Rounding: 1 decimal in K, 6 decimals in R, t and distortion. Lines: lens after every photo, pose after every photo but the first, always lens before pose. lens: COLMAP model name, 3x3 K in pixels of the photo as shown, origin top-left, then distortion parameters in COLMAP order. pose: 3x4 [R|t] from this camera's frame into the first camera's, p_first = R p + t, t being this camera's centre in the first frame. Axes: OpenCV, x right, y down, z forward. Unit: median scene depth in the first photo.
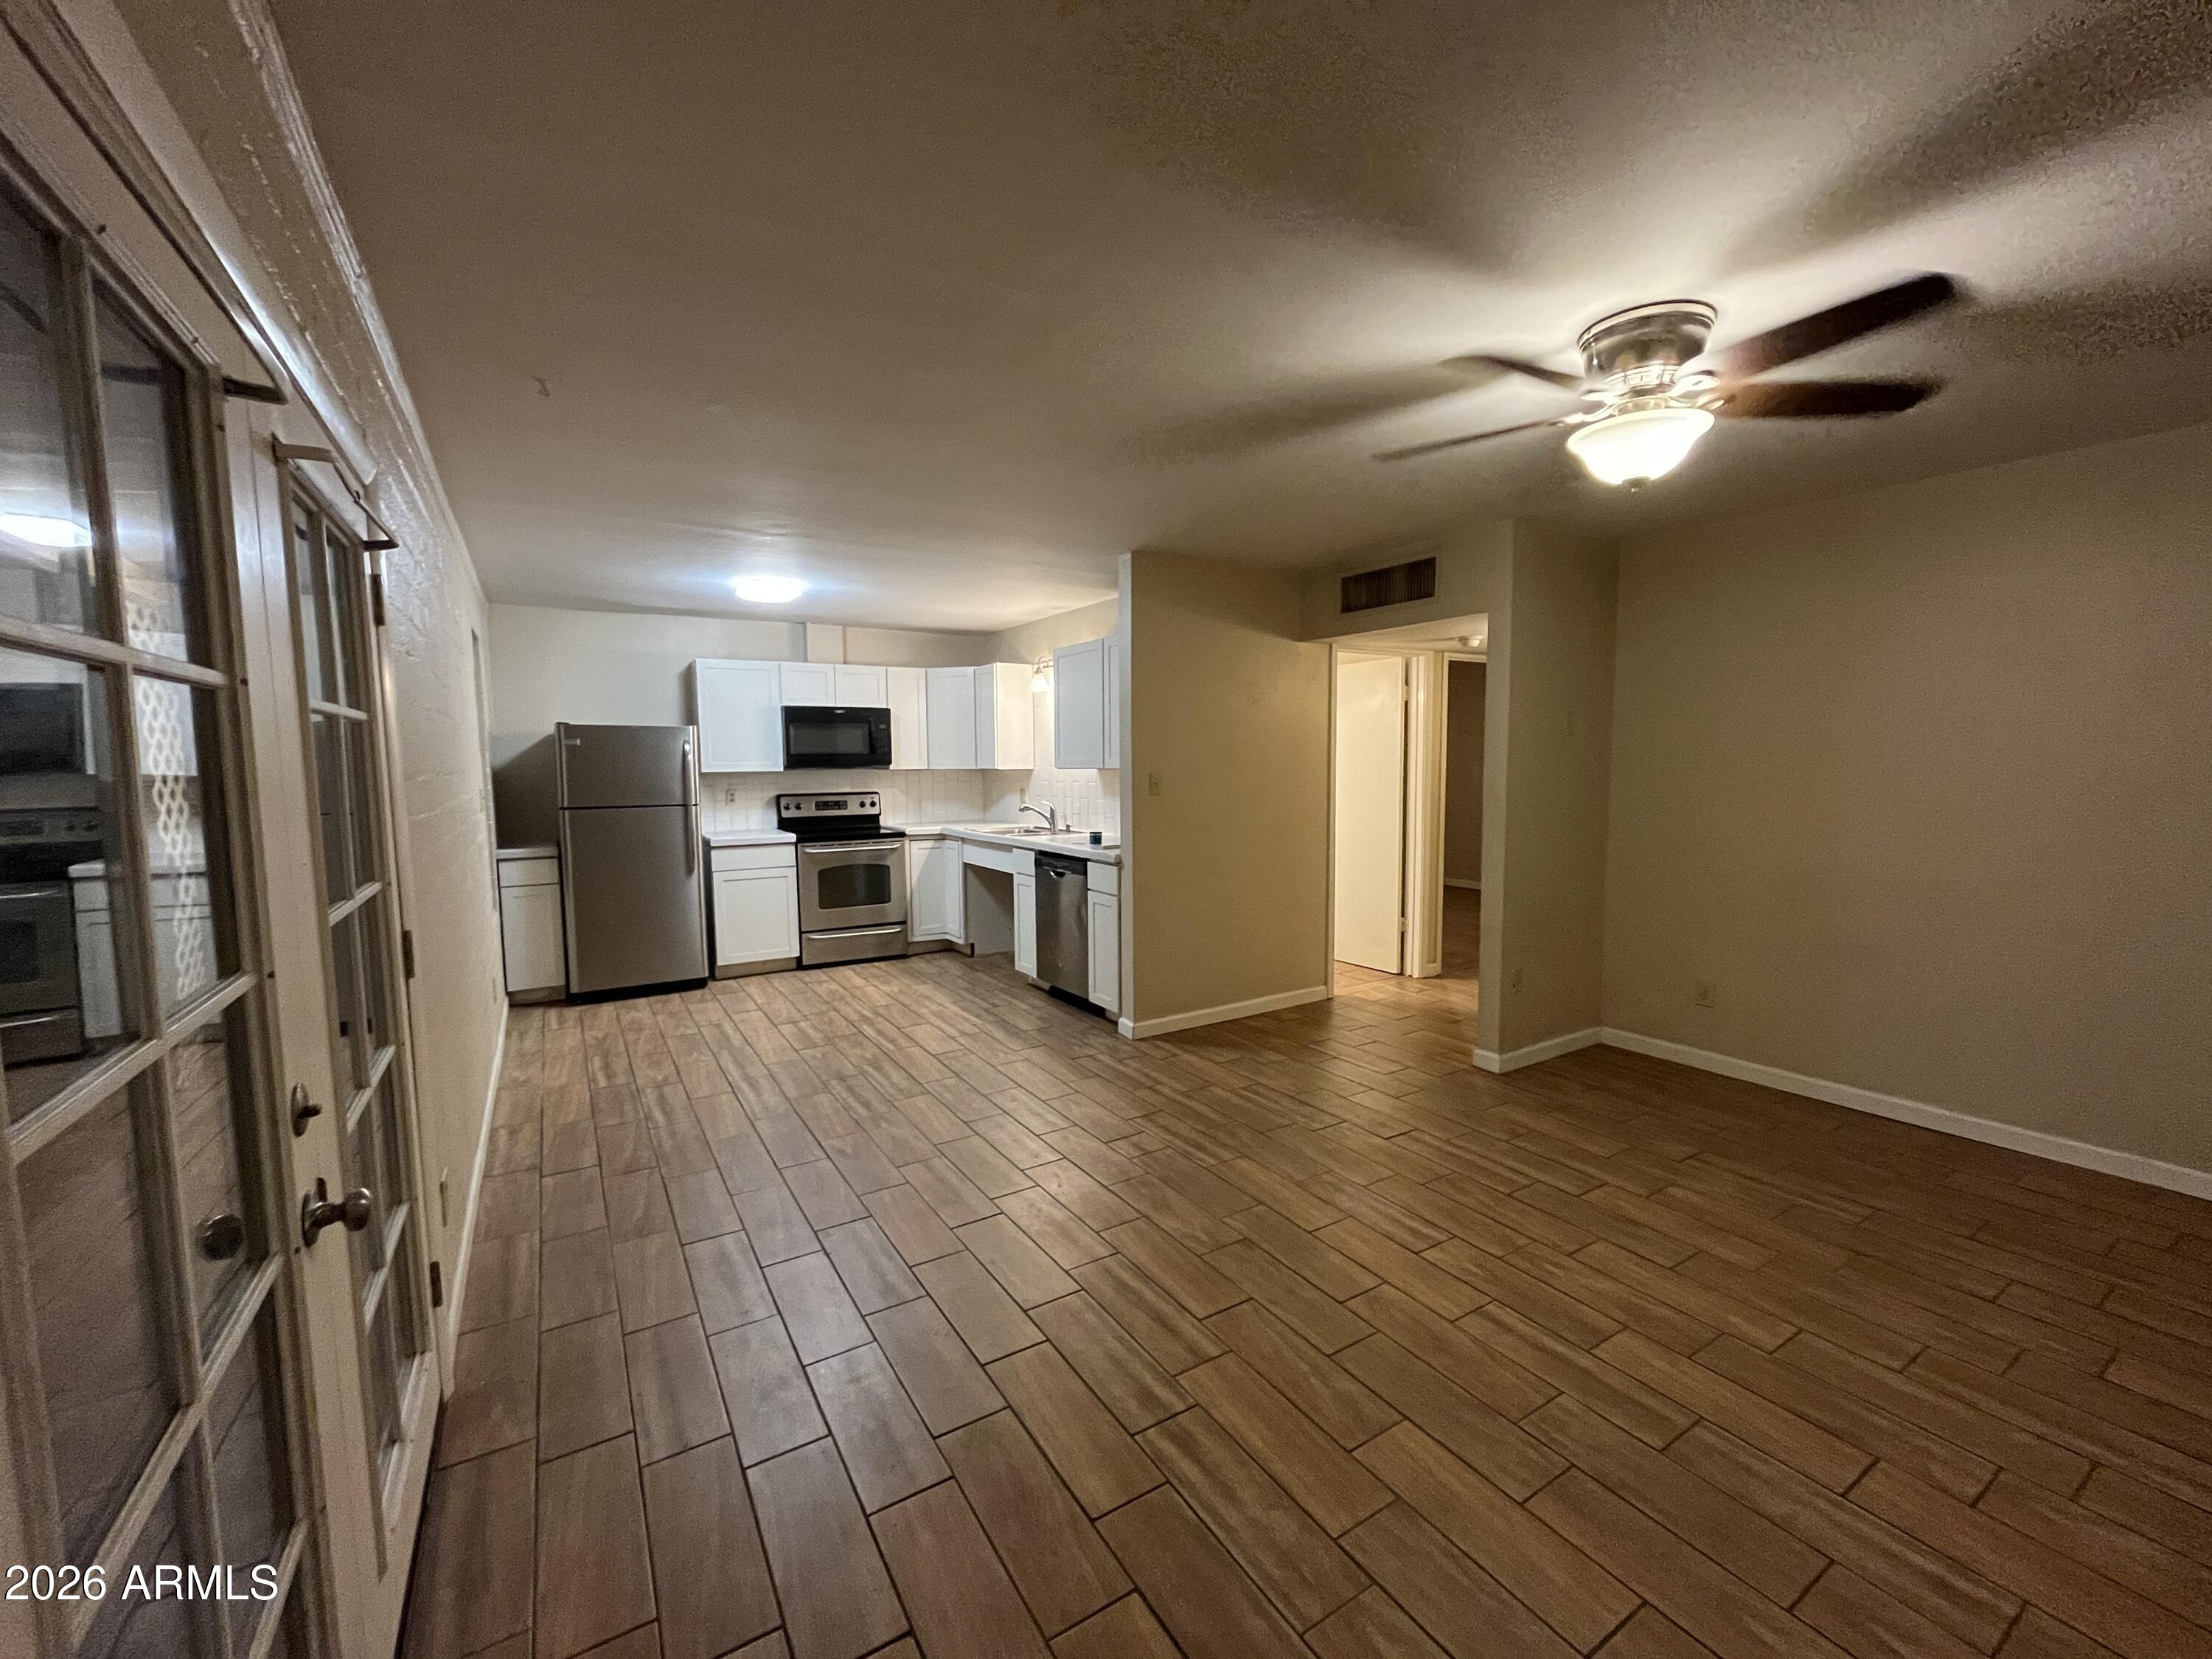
lens RADIAL K [[895.6, 0, 1109.9], [0, 895.6, 835.2], [0, 0, 1]] dist [-0.004146, 0.000711]
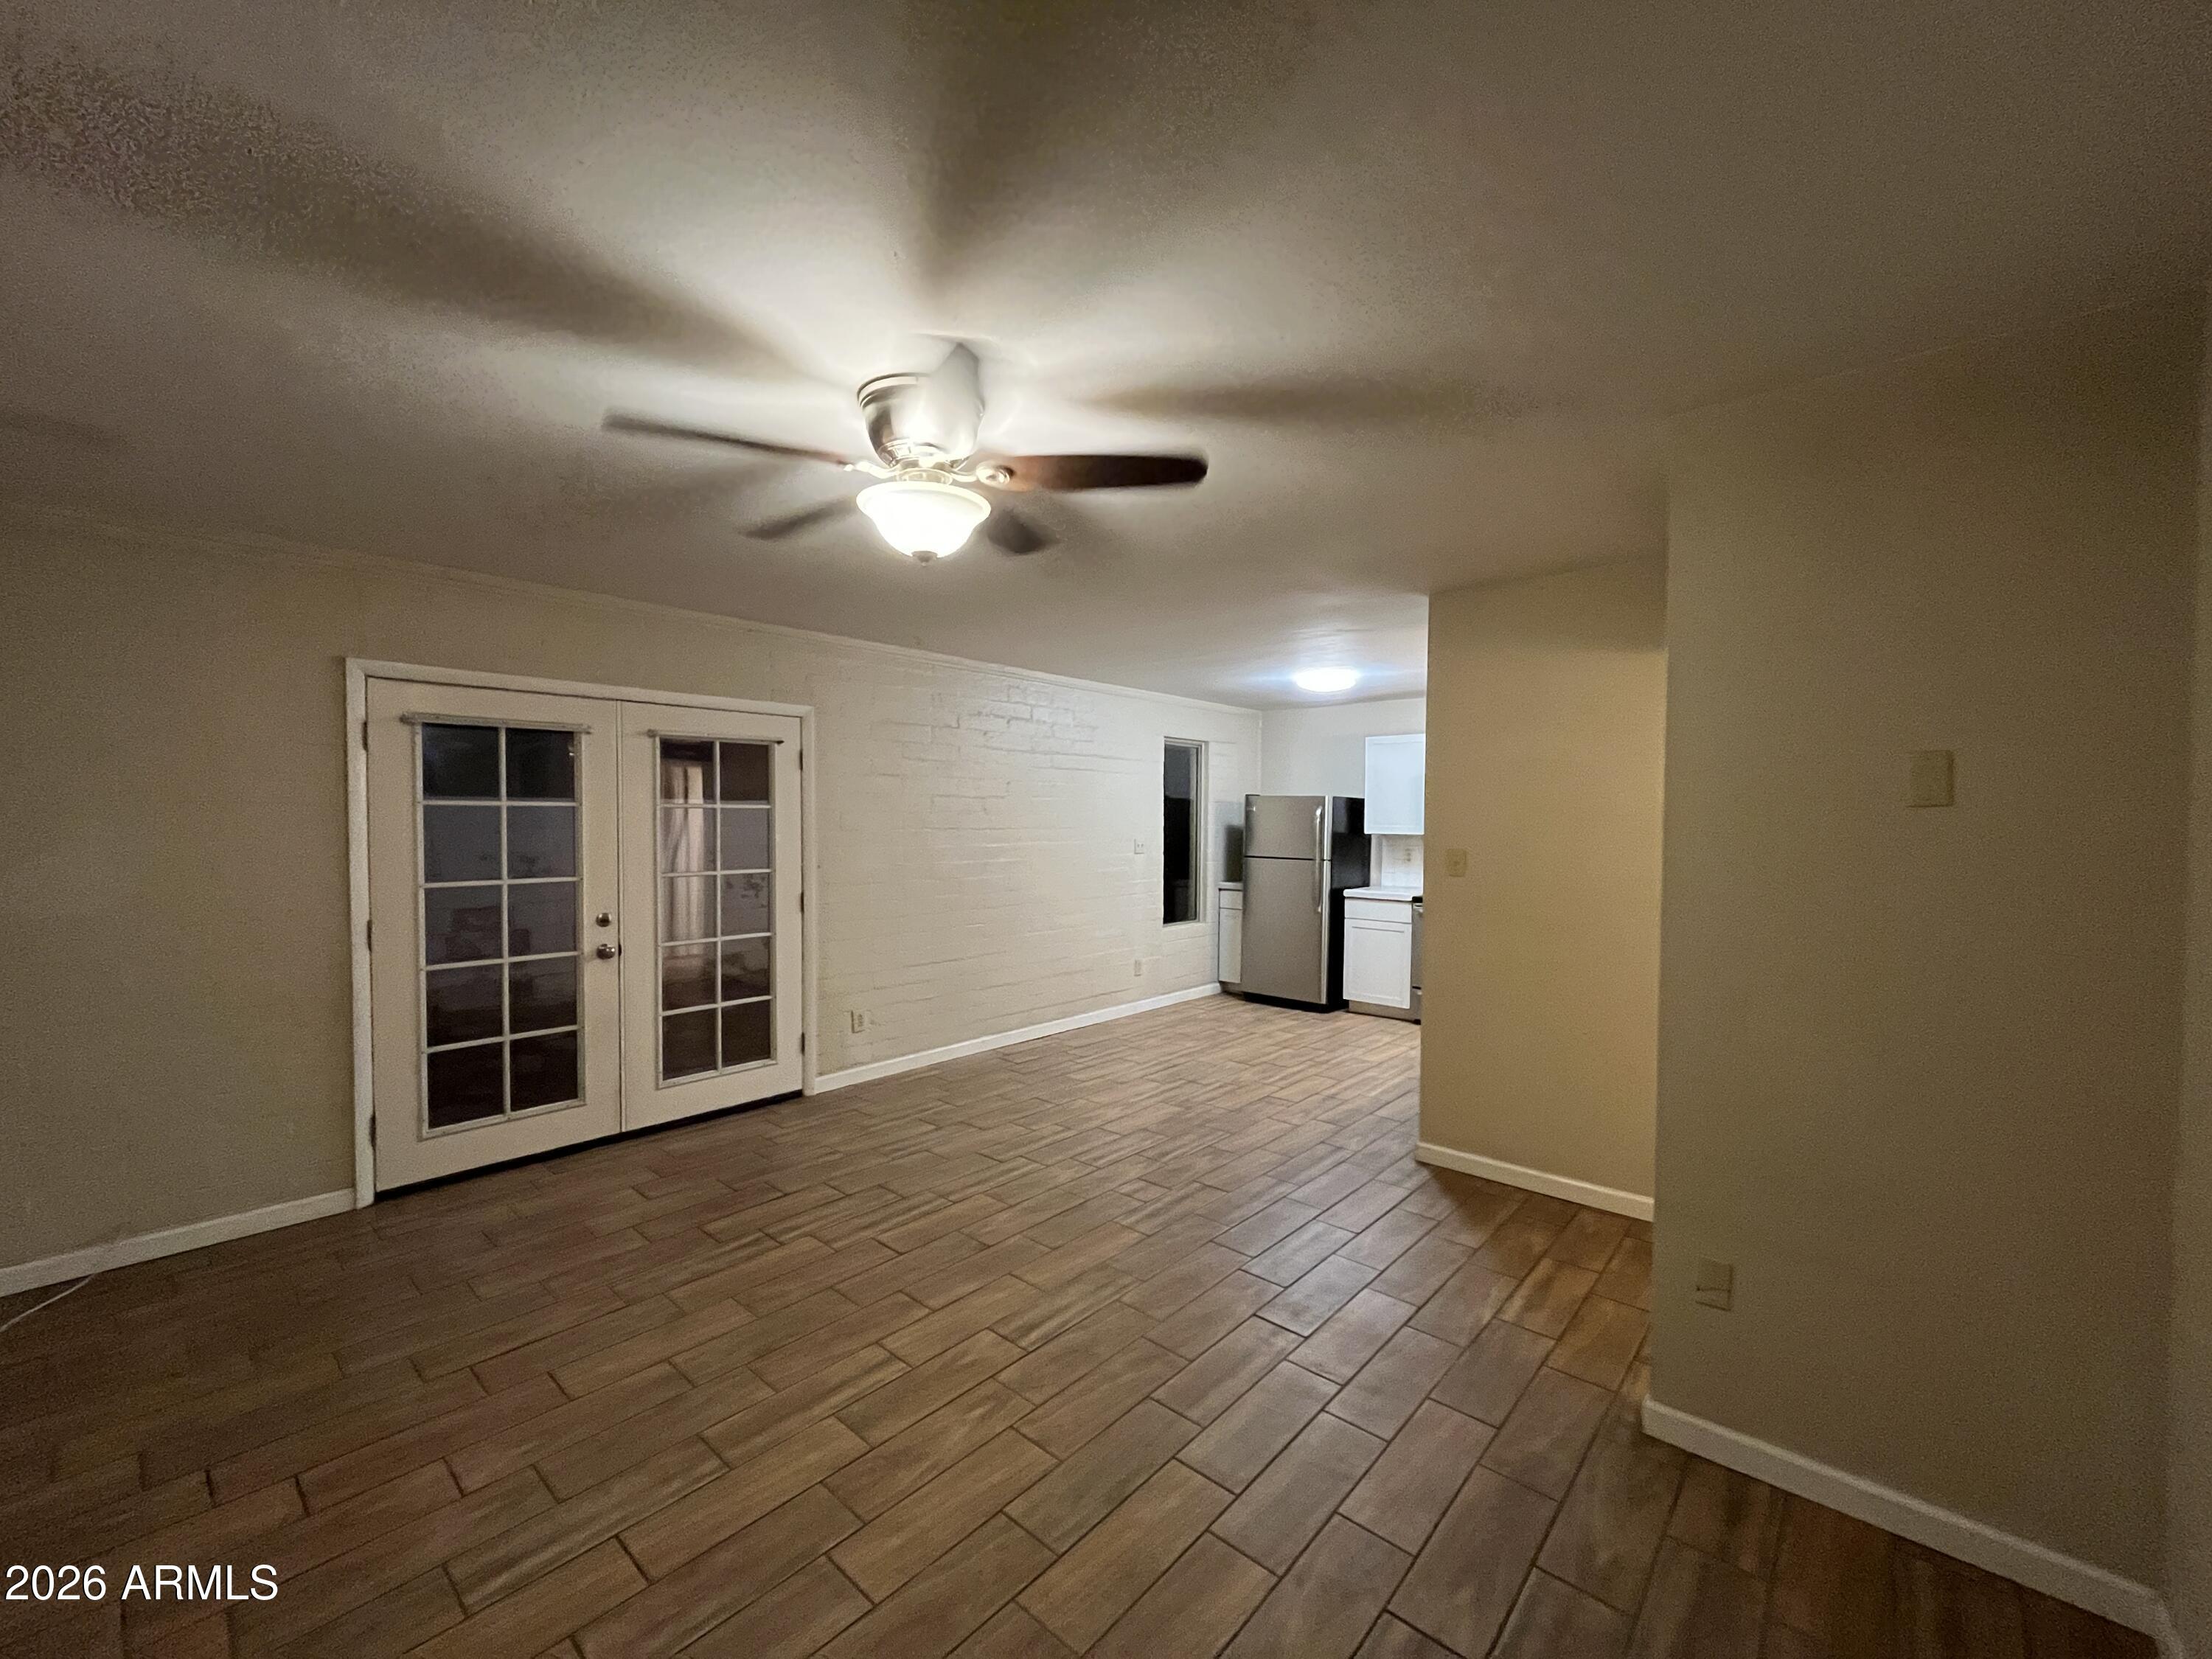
lens RADIAL K [[895.6, 0, 1103.1], [0, 895.6, 833.9], [0, 0, 1]] dist [-0.004146, 0.000711]
pose [[0.284776, 0.031248, -0.958085, 0.662901], [-0.092614, 0.995690, 0.004946, -0.050785], [0.954110, 0.087323, 0.286442, 0.393302]]
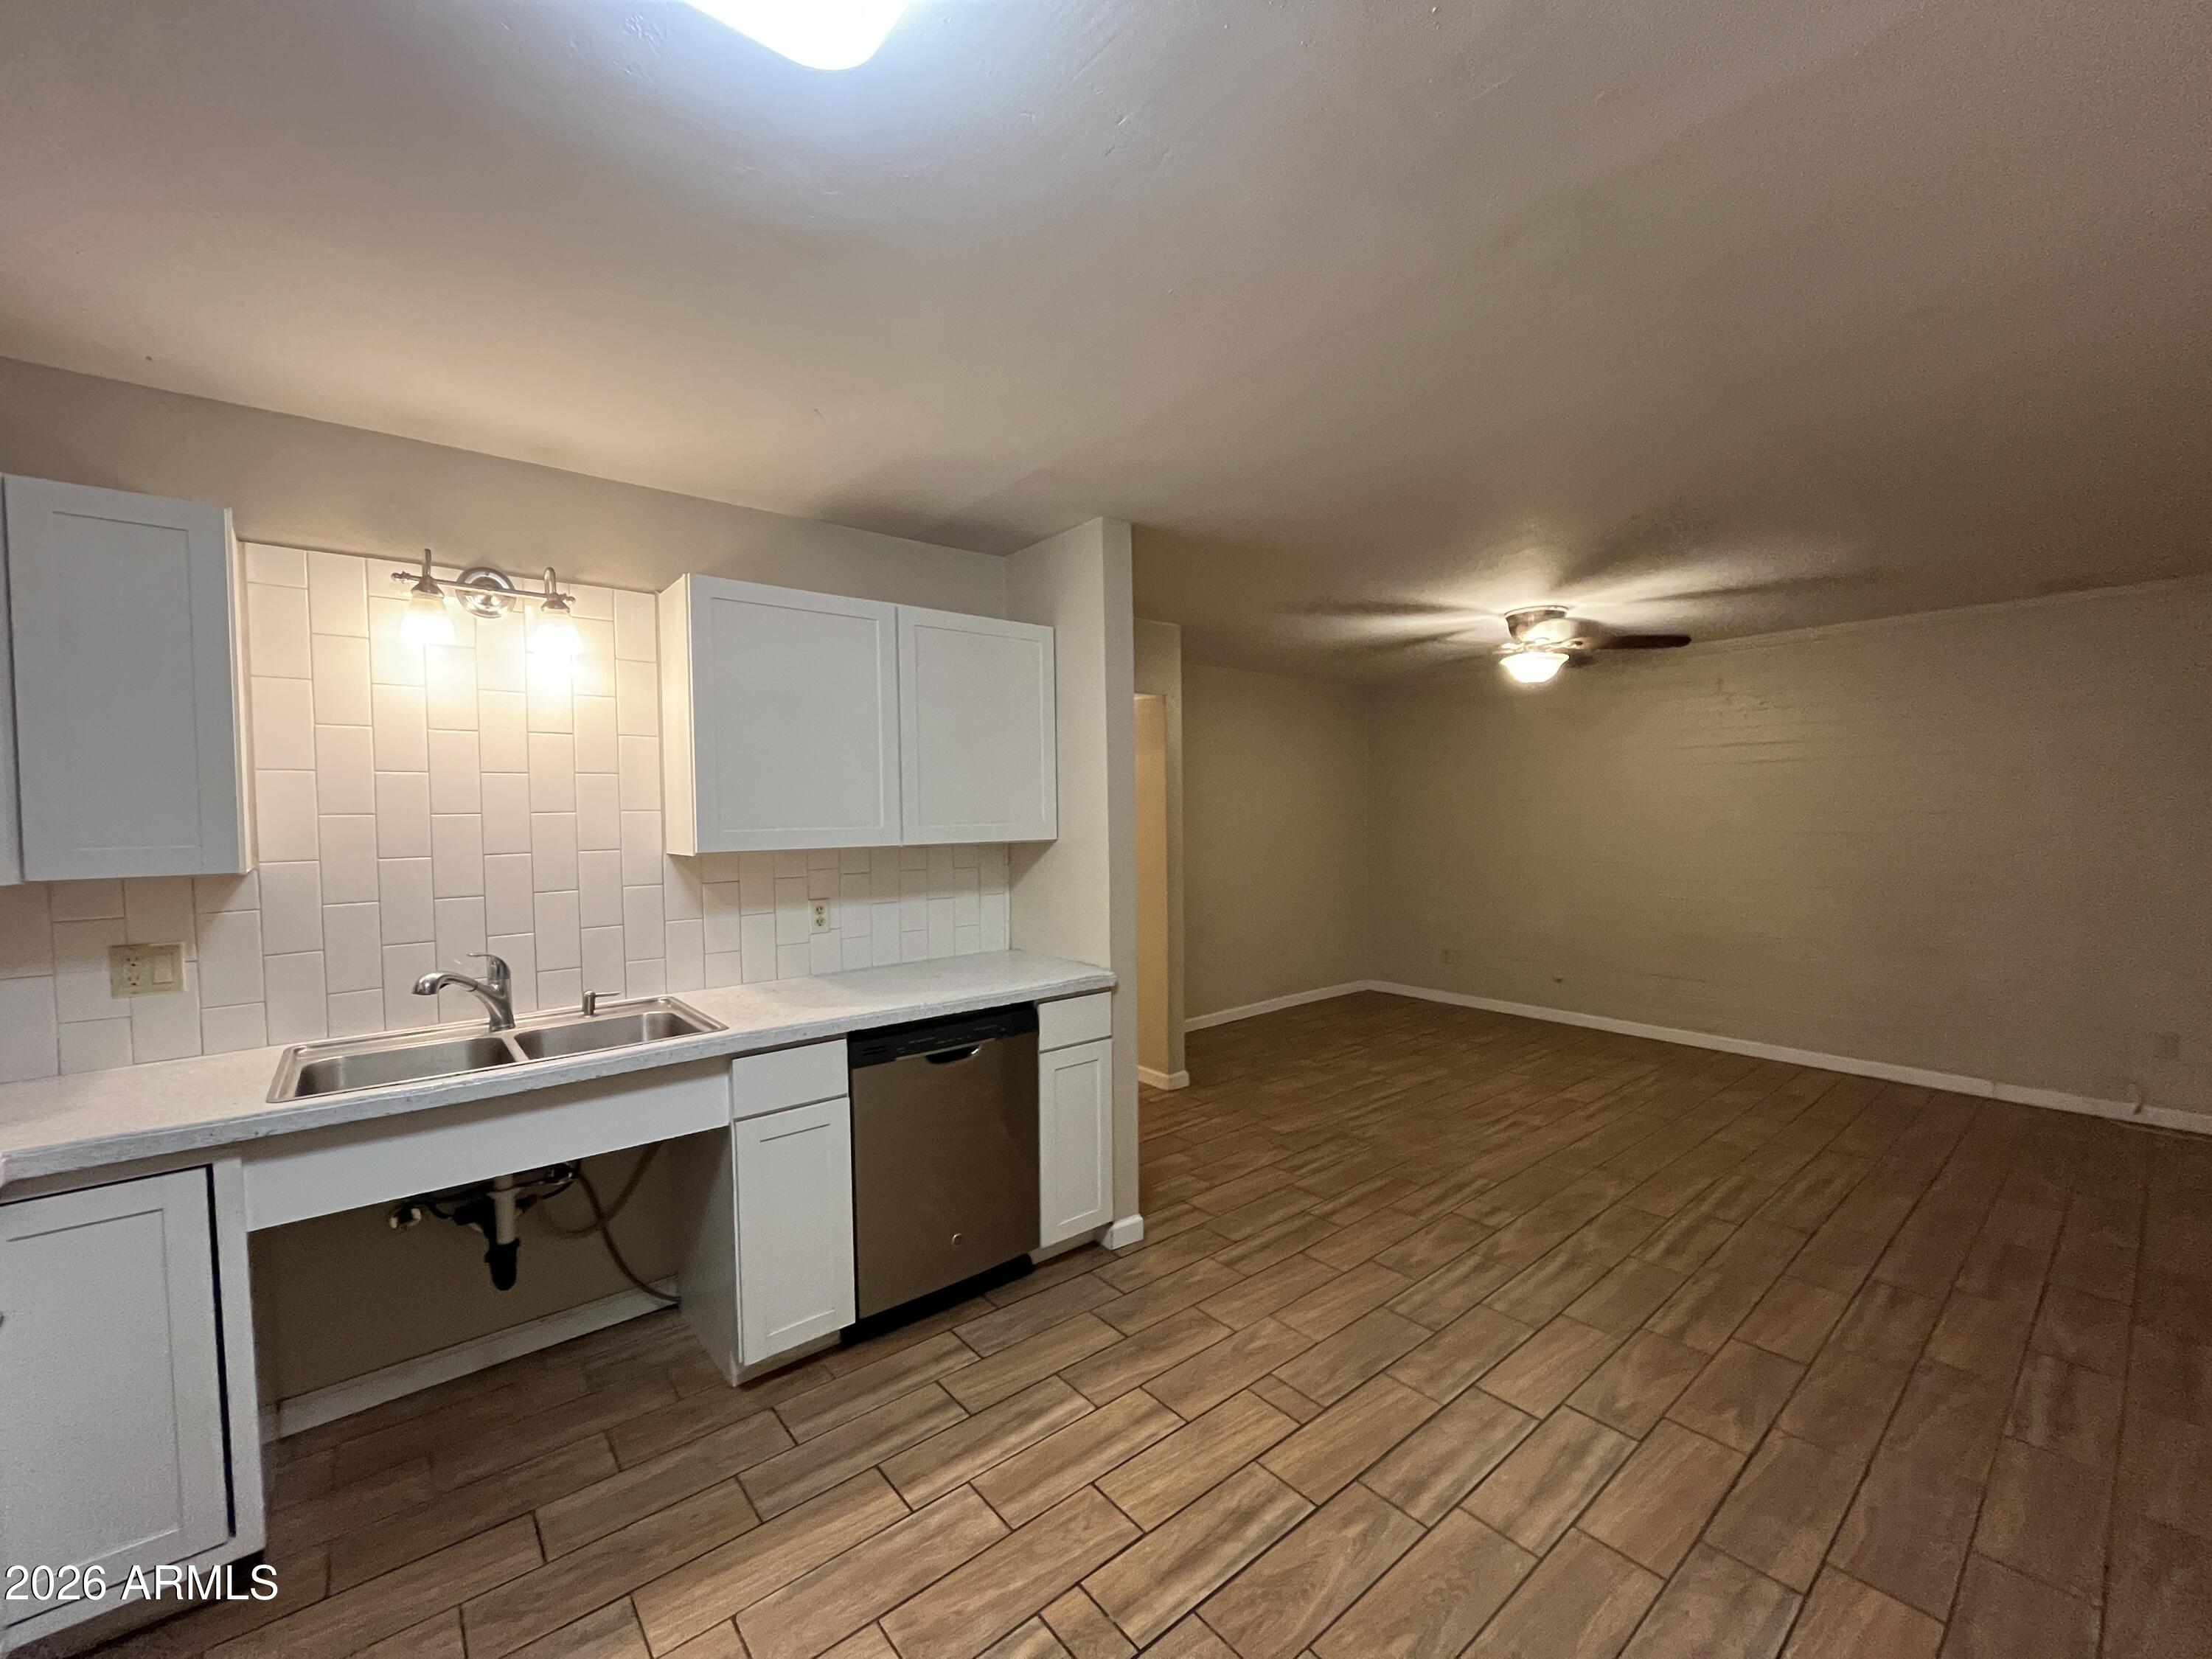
lens RADIAL K [[895.6, 0, 1100.7], [0, 895.6, 839.7], [0, 0, 1]] dist [-0.004146, 0.000711]
pose [[-0.130532, -0.022683, 0.991185, -0.560689], [0.097571, 0.994591, 0.035610, -0.086959], [-0.986631, 0.101359, -0.127613, 0.962506]]
